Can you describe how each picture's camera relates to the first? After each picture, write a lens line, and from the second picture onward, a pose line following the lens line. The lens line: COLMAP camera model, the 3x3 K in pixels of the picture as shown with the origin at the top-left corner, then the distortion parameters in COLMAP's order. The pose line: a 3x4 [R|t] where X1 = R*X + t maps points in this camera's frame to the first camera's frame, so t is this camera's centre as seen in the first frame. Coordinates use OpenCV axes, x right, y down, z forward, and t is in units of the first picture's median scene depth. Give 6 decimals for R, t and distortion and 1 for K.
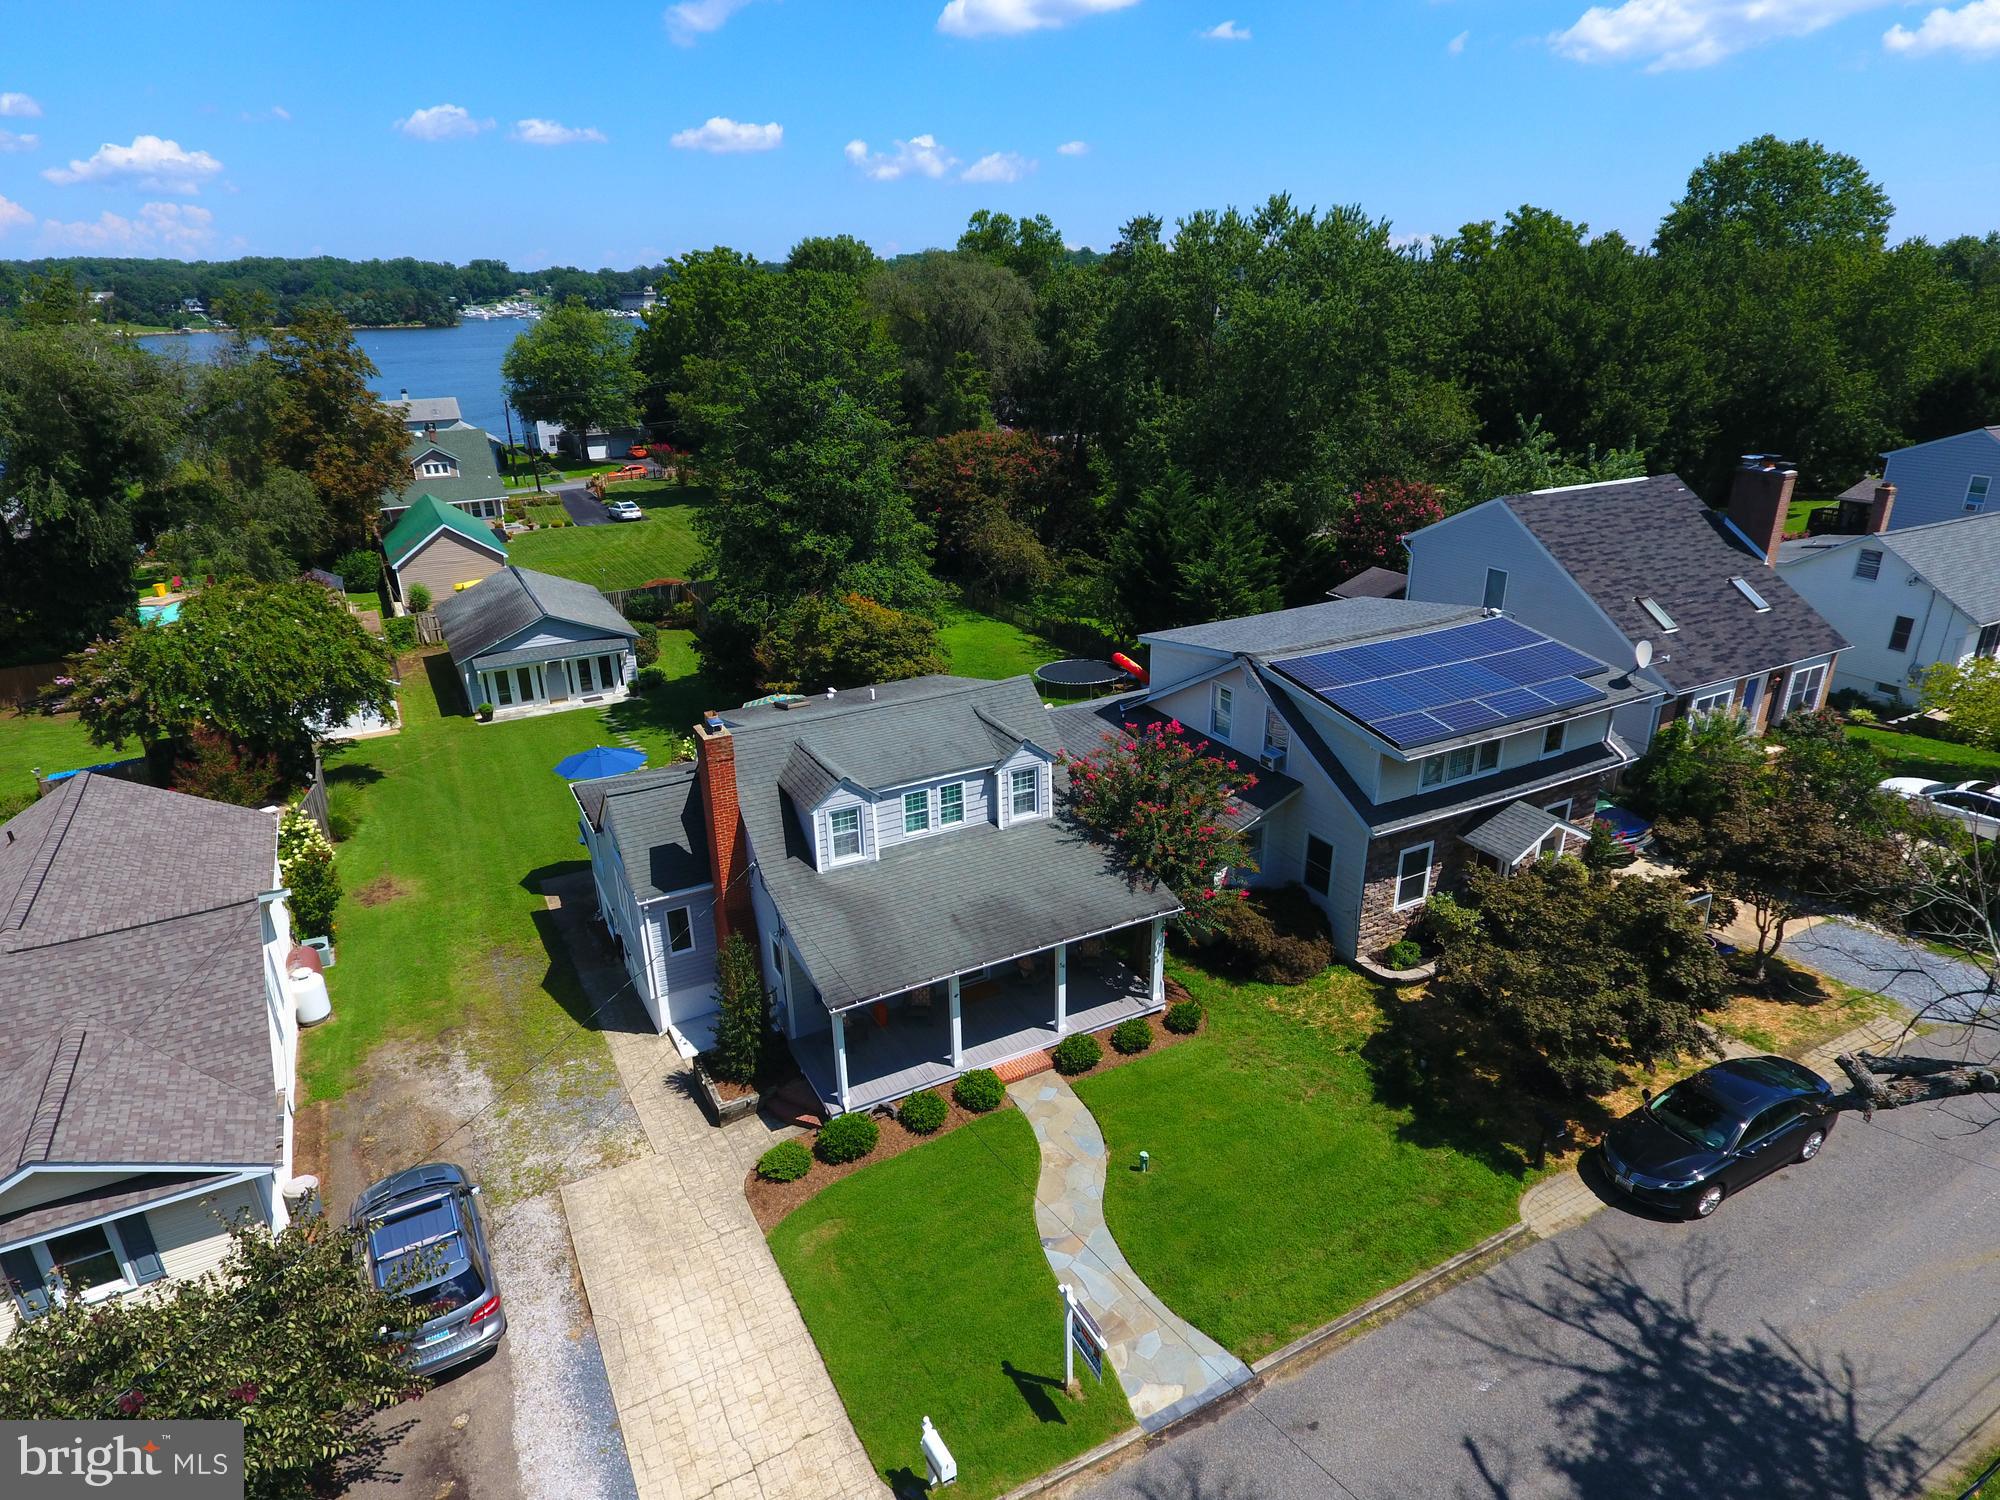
lens RADIAL K [[1161.9, 0, 1011.2], [0, 1161.9, 755.6], [0, 0, 1]] dist [-0.001599, -0.000933]
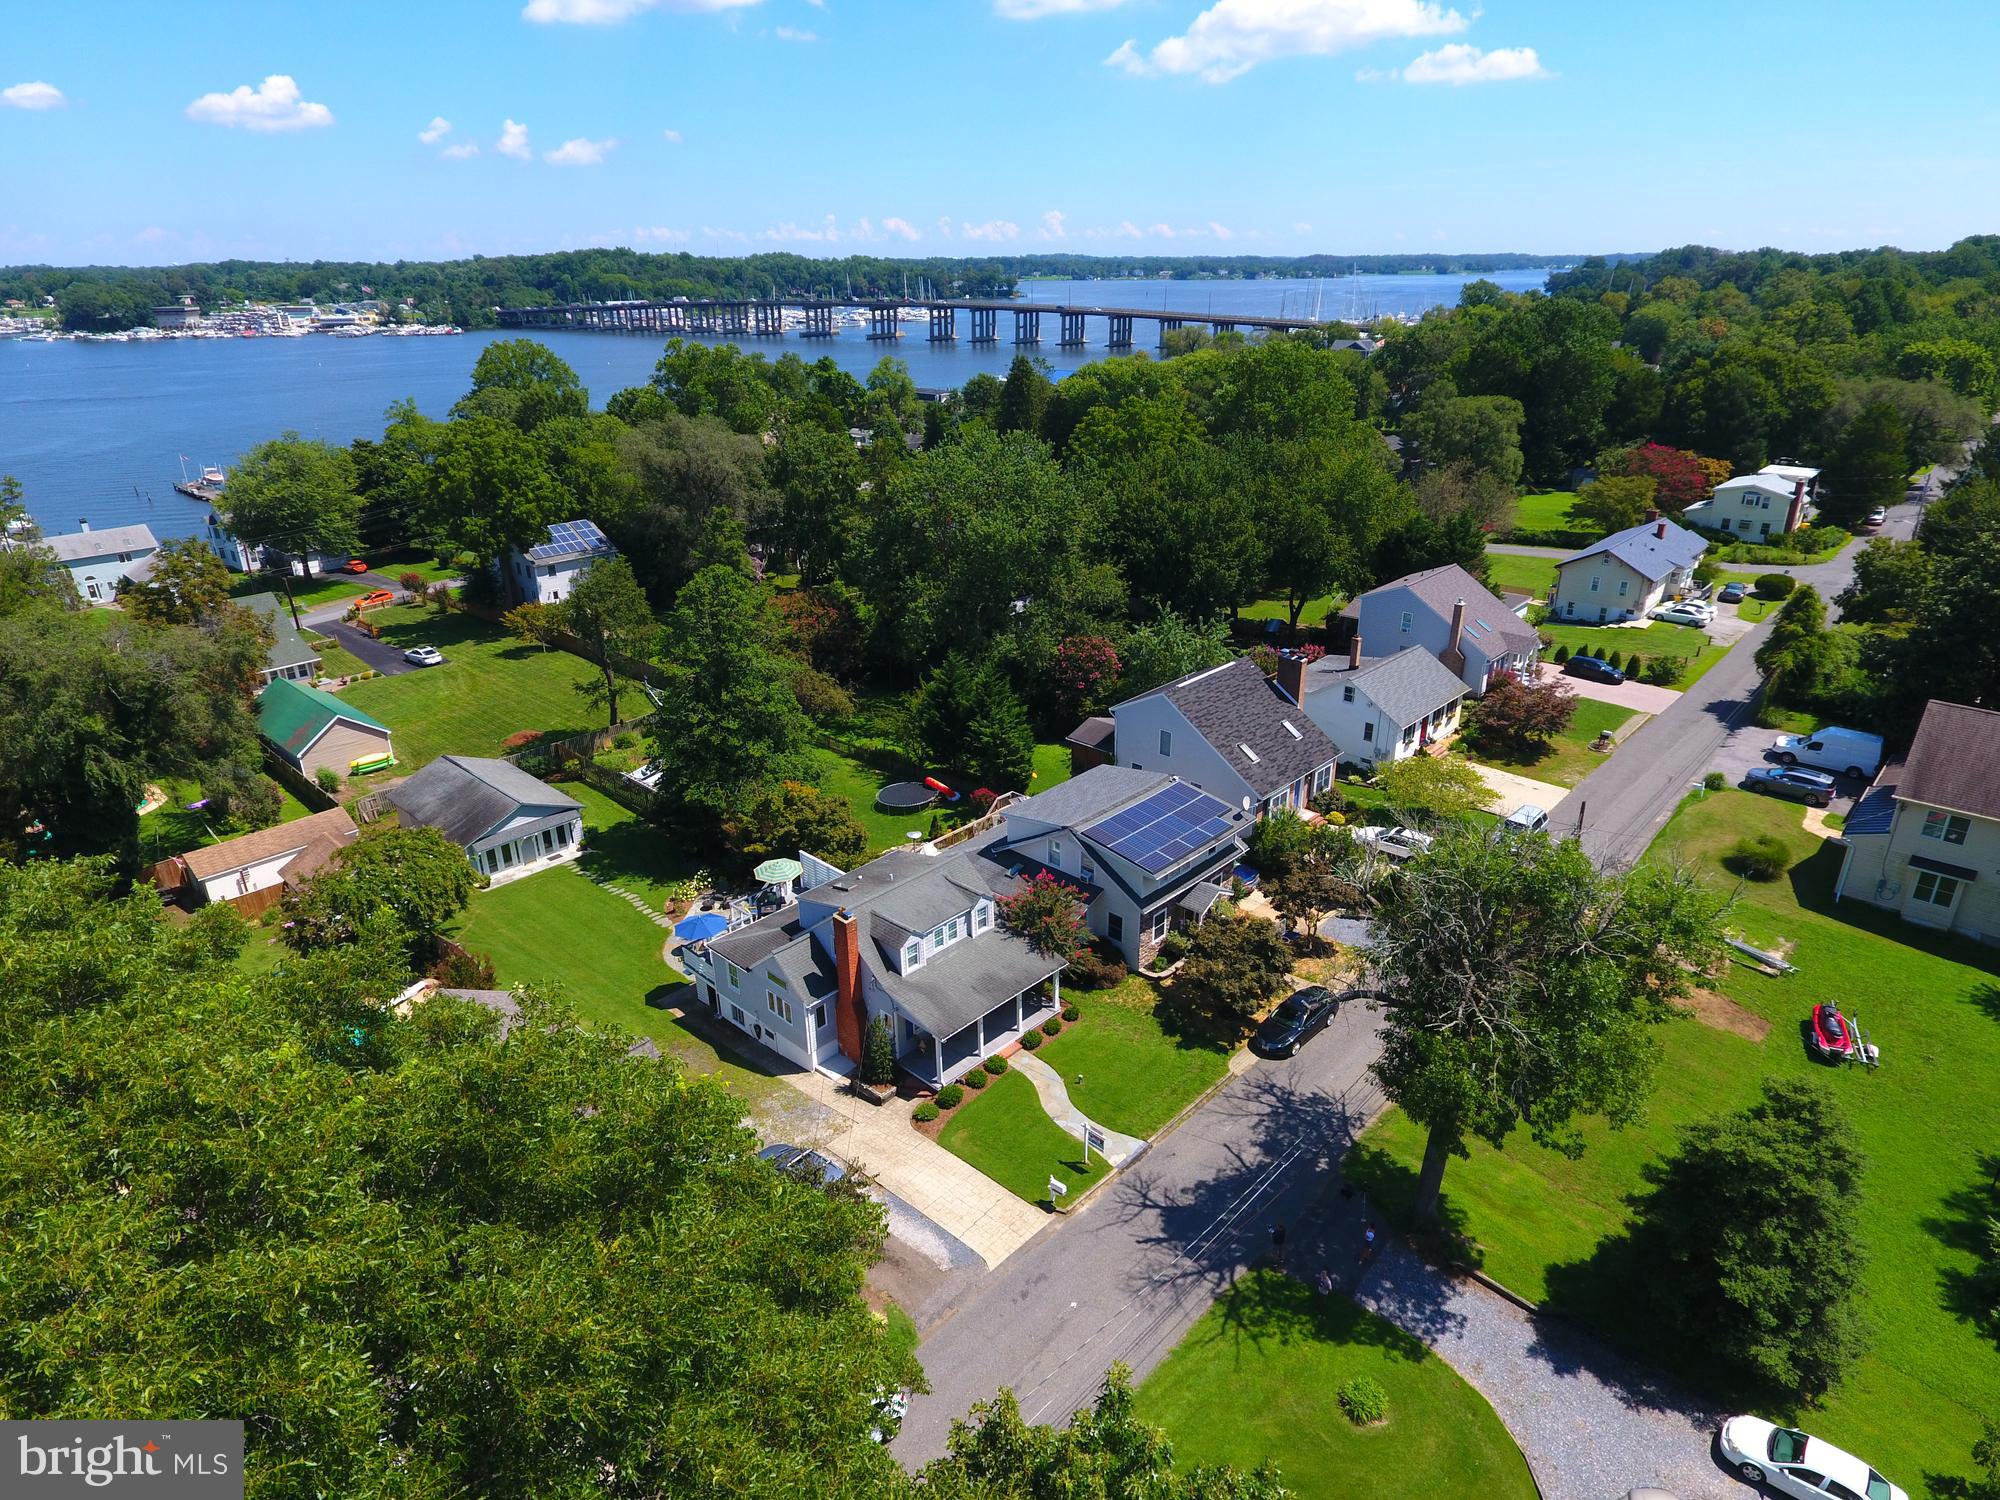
lens RADIAL K [[1153.3, 0, 1005.3], [0, 1153.3, 757.7], [0, 0, 1]] dist [-0.000251, -0.002918]
pose [[0.950748, -0.119097, 0.286170, -0.457821], [0.116312, 0.992852, 0.026774, -0.274399], [-0.287313, 0.007829, 0.957805, -0.874326]]
